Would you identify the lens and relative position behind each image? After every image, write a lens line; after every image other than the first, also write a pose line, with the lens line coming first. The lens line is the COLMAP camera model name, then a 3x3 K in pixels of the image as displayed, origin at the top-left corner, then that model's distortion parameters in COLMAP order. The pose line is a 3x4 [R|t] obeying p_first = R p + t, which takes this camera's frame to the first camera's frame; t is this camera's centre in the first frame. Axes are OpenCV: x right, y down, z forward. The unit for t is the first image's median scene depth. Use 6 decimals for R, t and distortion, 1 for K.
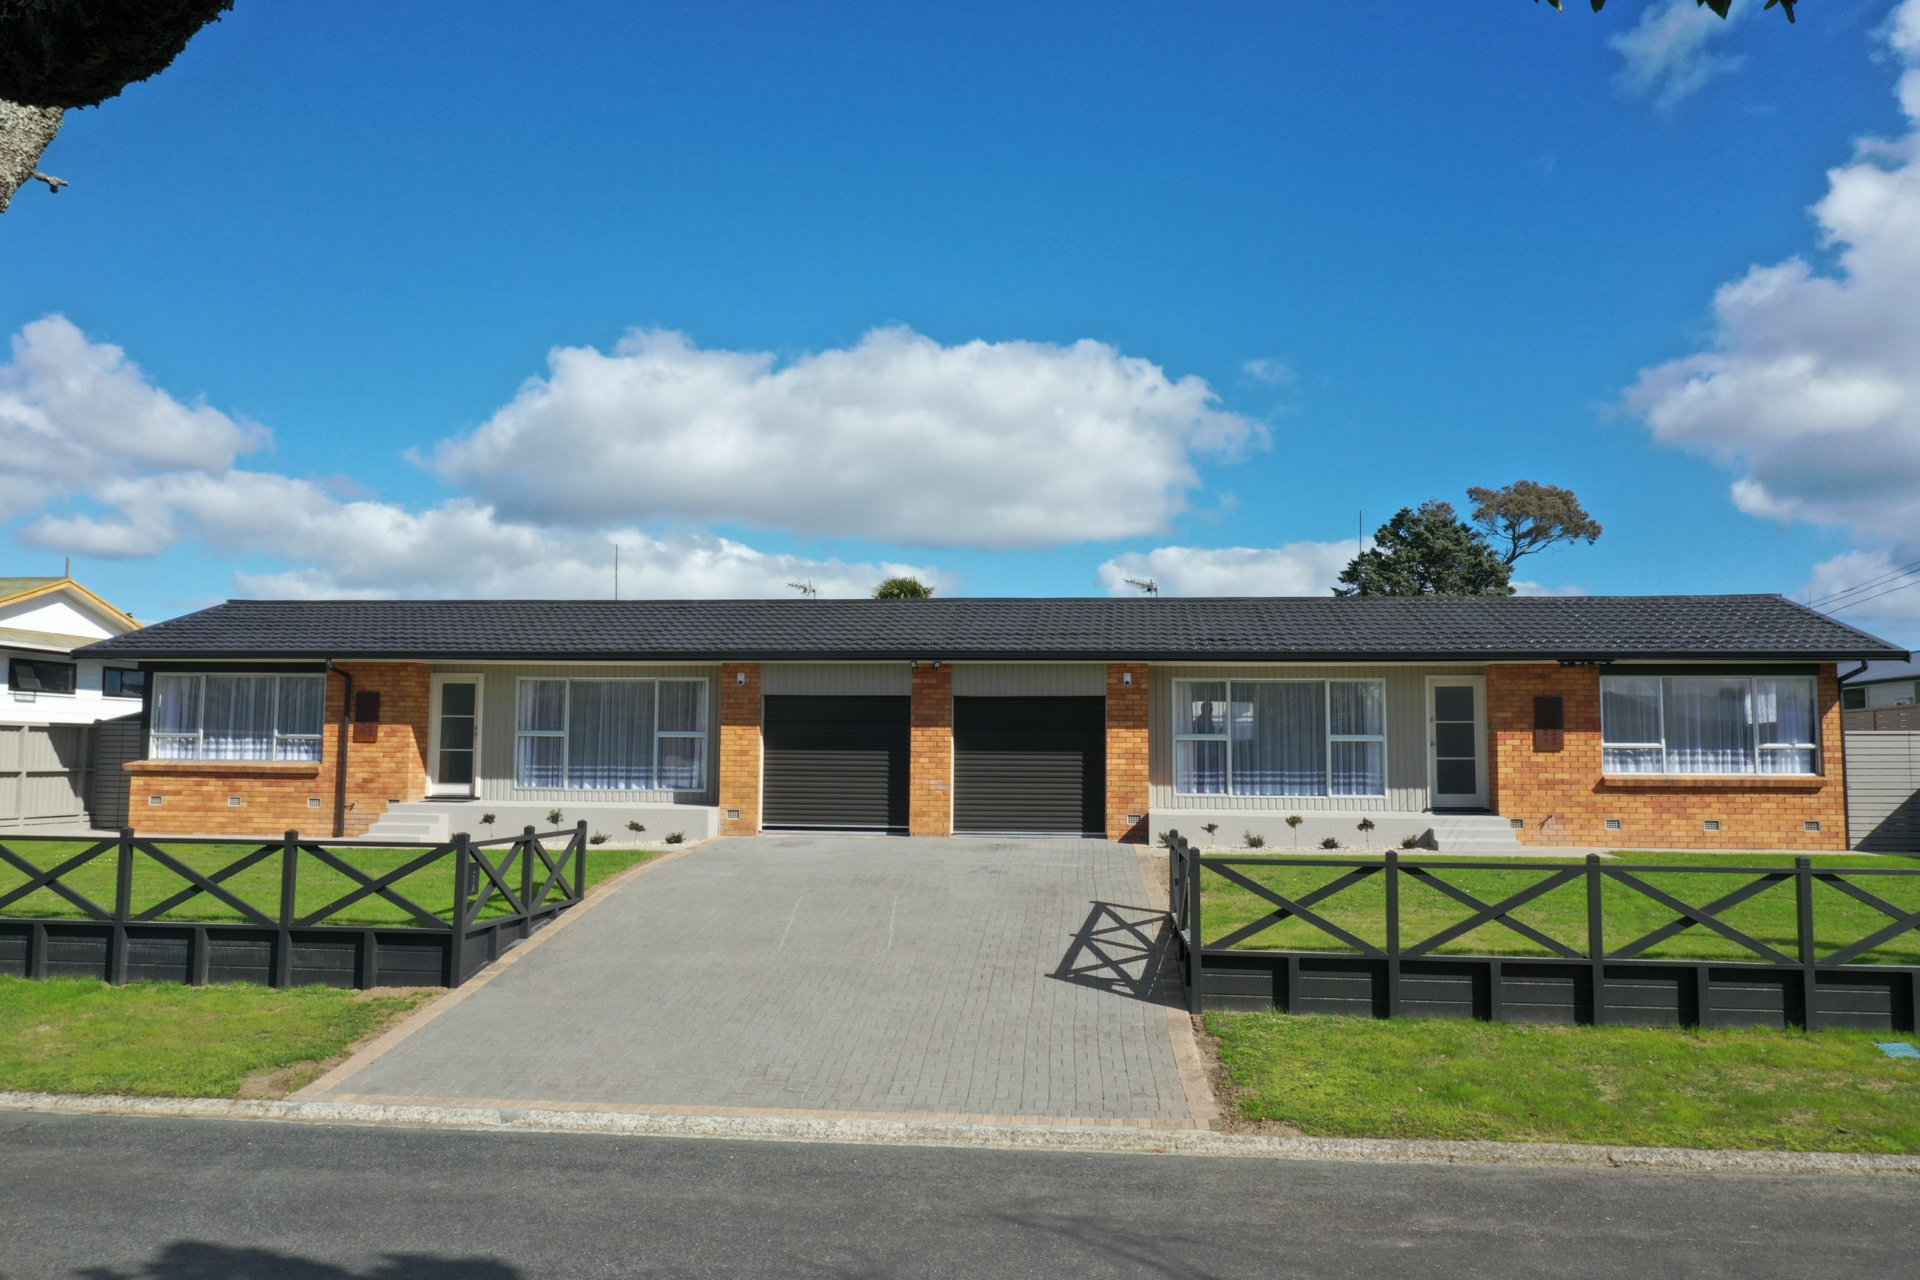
lens RADIAL K [[1549.7, 0, 947.4], [0, 1549.7, 641.9], [0, 0, 1]] dist [-0.001827, 0.008047]
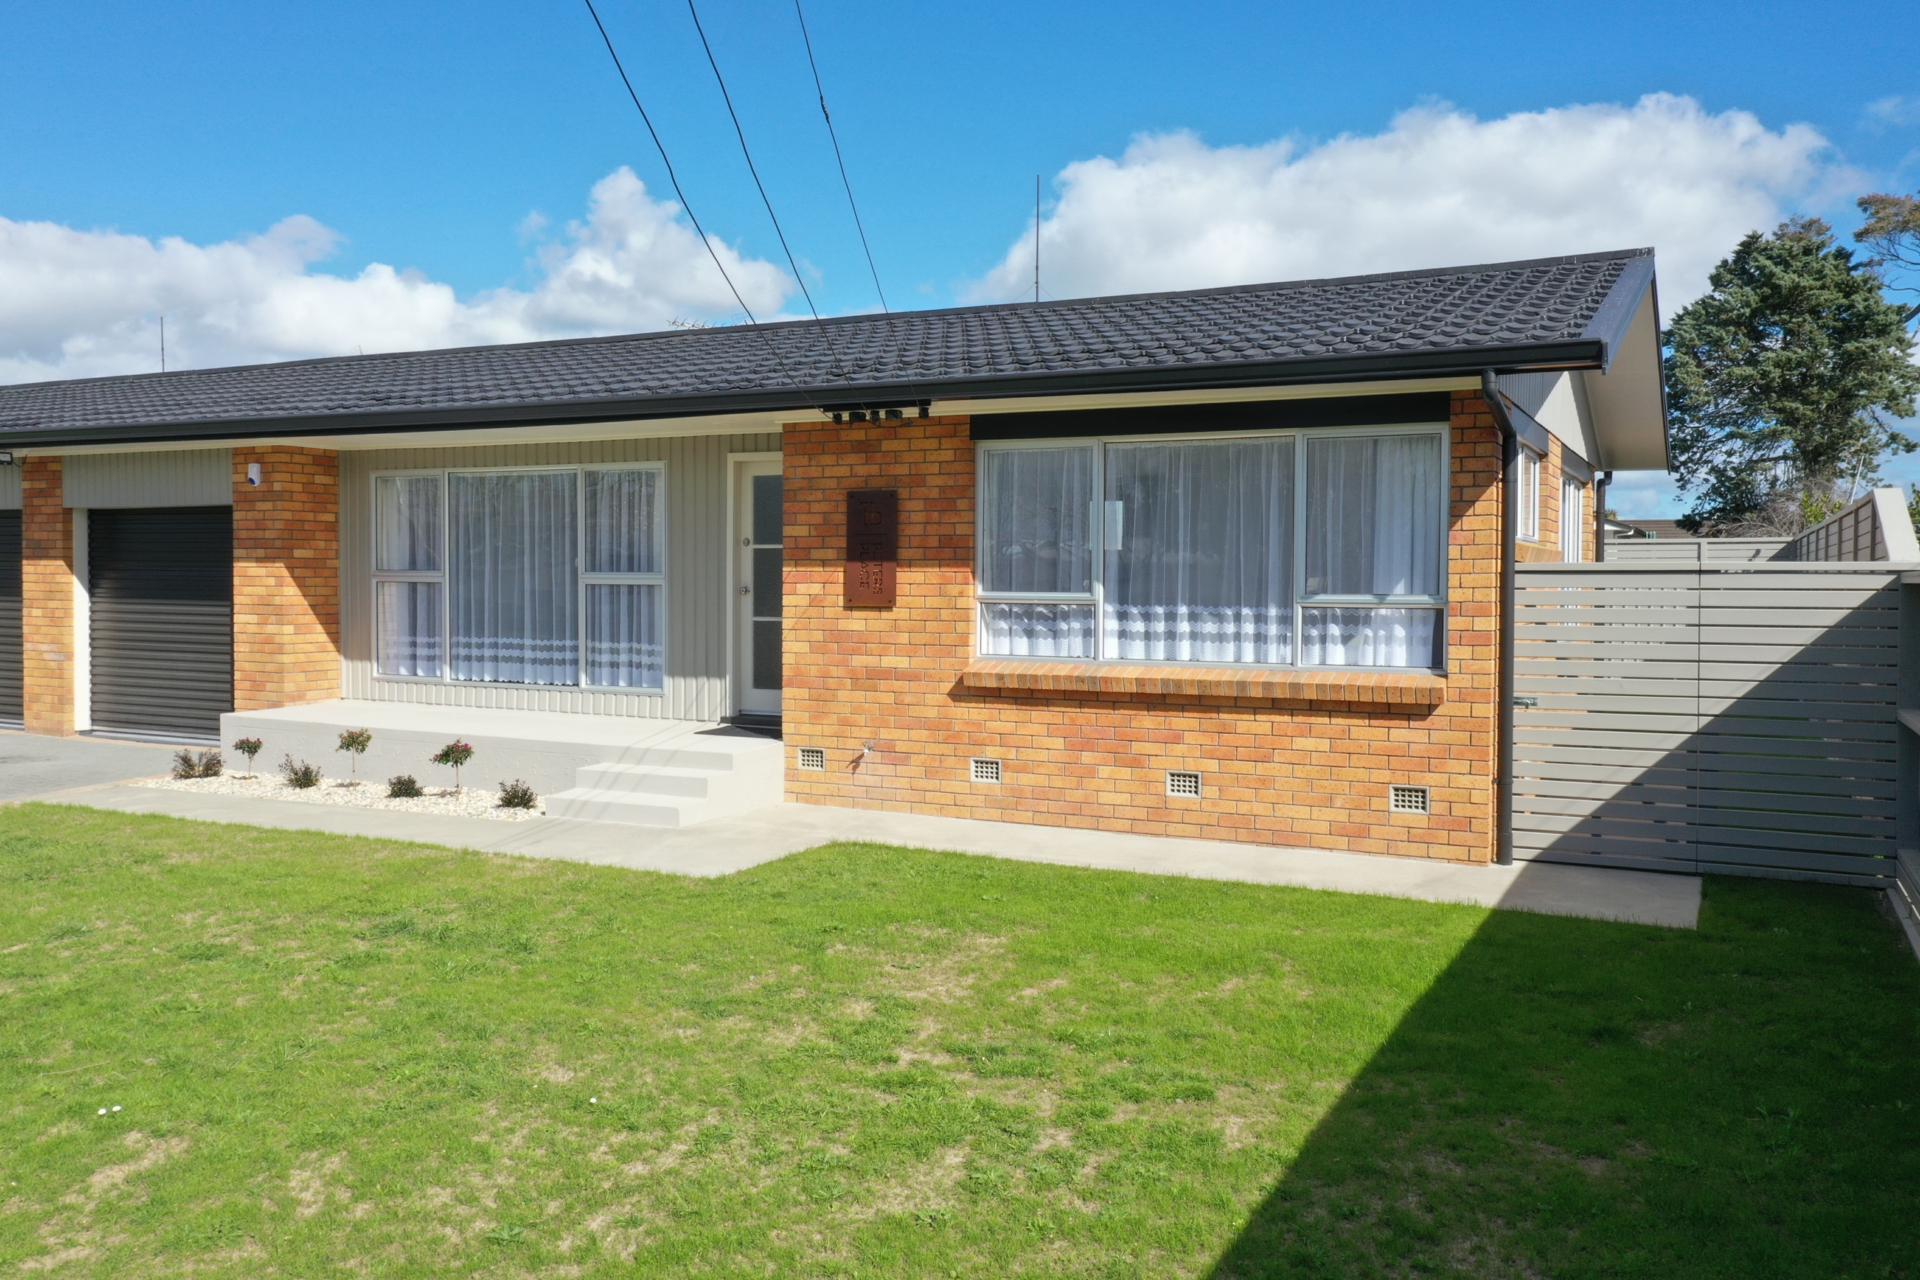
lens RADIAL K [[1549.7, 0, 947.4], [0, 1549.7, 641.9], [0, 0, 1]] dist [-0.001827, 0.008047]
pose [[0.936331, 0.015127, -0.350792, 0.547156], [0.025339, 0.993555, 0.110482, 0.028350], [0.350203, -0.112336, 0.929913, 0.546872]]
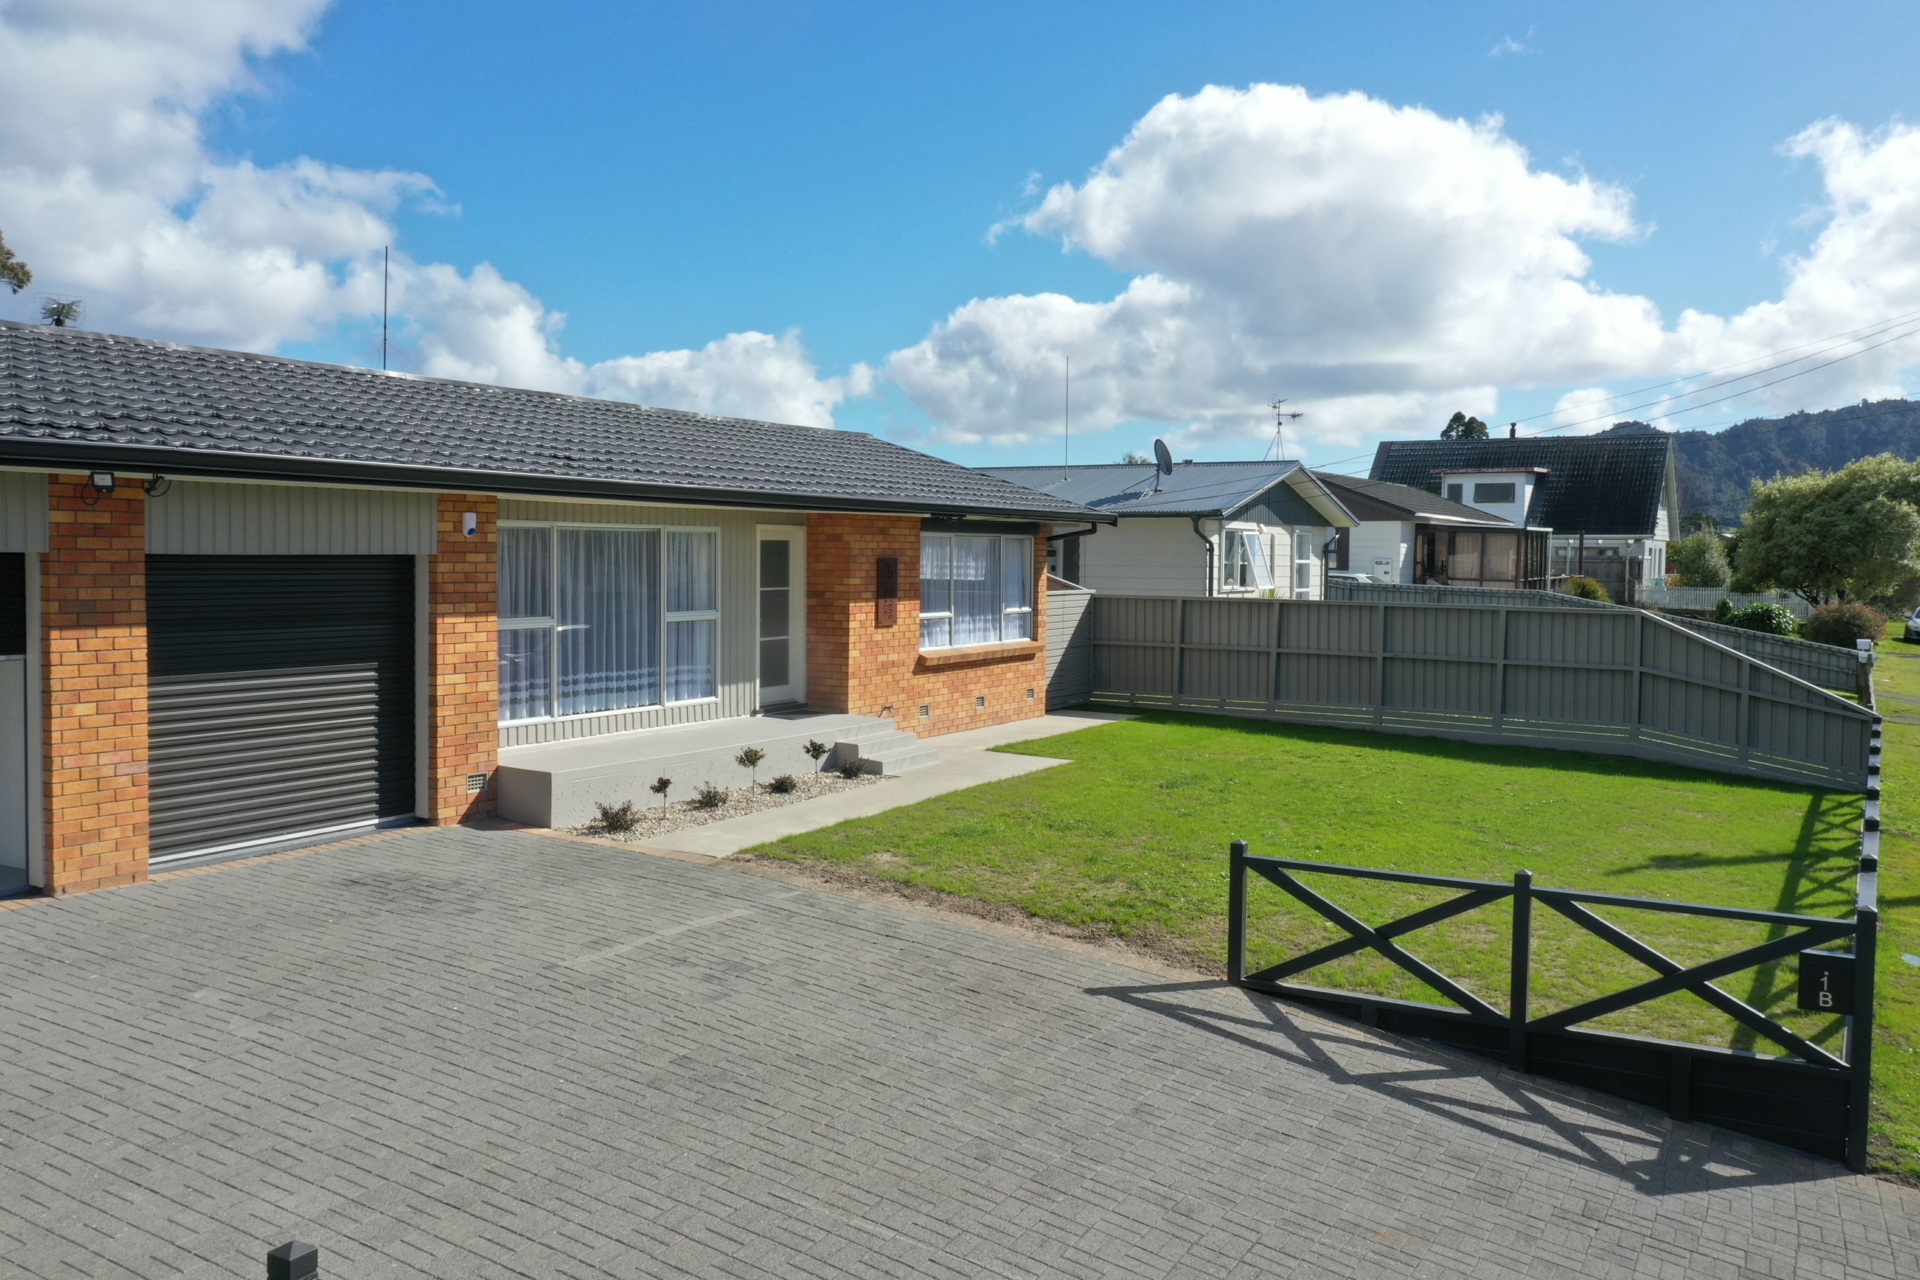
lens RADIAL K [[1522.1, 0, 951.6], [0, 1522.1, 628.9], [0, 0, 1]] dist [0.002557, 0.001057]
pose [[0.410957, -0.048993, 0.910337, -0.290734], [-0.080351, 0.992722, 0.089700, -0.000537], [-0.908107, -0.110009, 0.404030, 0.625708]]
